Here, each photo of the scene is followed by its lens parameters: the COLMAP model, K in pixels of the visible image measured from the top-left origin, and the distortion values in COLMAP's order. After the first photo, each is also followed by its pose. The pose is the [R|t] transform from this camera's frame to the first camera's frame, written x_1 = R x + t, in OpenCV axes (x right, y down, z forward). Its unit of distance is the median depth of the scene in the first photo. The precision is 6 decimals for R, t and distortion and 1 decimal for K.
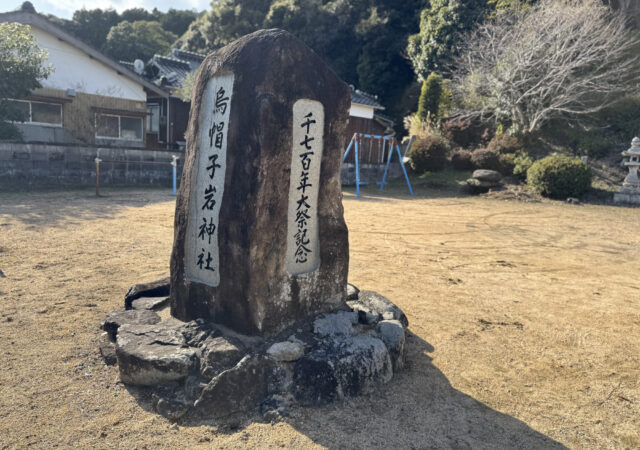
lens RADIAL K [[441.7, 0, 320.0], [0, 441.7, 225.0], [0, 0, 1]] dist [0.068006, -0.109821]
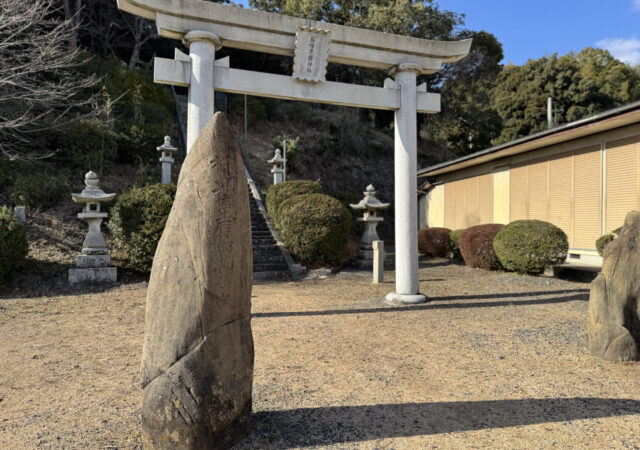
lens RADIAL K [[441.7, 0, 320.0], [0, 441.7, 225.0], [0, 0, 1]] dist [0.068006, -0.109821]
pose [[0.516939, -0.063340, 0.853676, 0.194996], [0.161811, 0.986510, -0.024788, -0.033926], [-0.840590, 0.150948, 0.520215, 0.241771]]
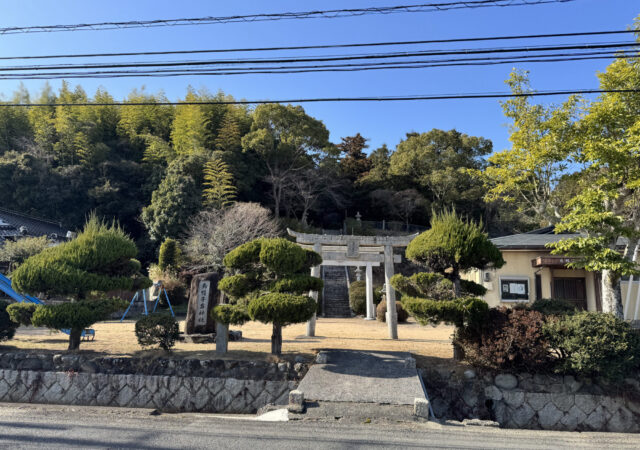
lens RADIAL K [[441.7, 0, 320.0], [0, 441.7, 225.0], [0, 0, 1]] dist [0.068006, -0.109821]
pose [[0.790913, 0.057933, 0.609180, -0.217342], [0.128845, 0.957425, -0.258334, 0.049225], [-0.598210, 0.282810, 0.749775, -0.350939]]
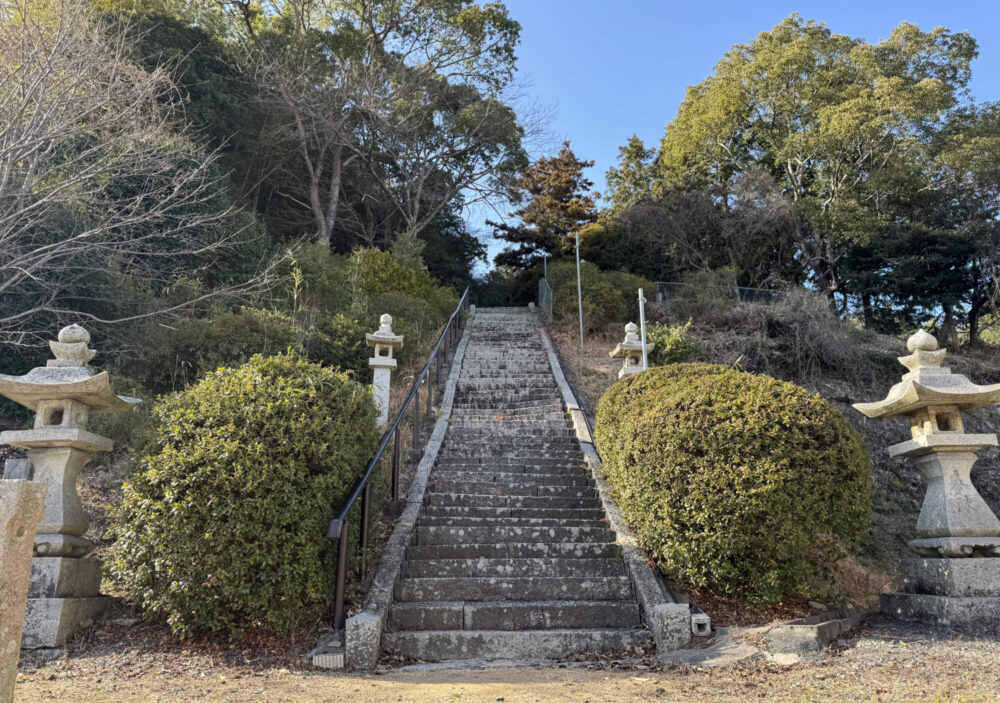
lens RADIAL K [[690.1, 0, 500.0], [0, 690.1, 351.5], [0, 0, 1]] dist [0.068006, -0.109821]
pose [[0.786373, 0.117963, 0.606384, 0.370486], [0.146653, 0.917889, -0.368744, -0.013623], [-0.600091, 0.378898, 0.704504, 0.349722]]
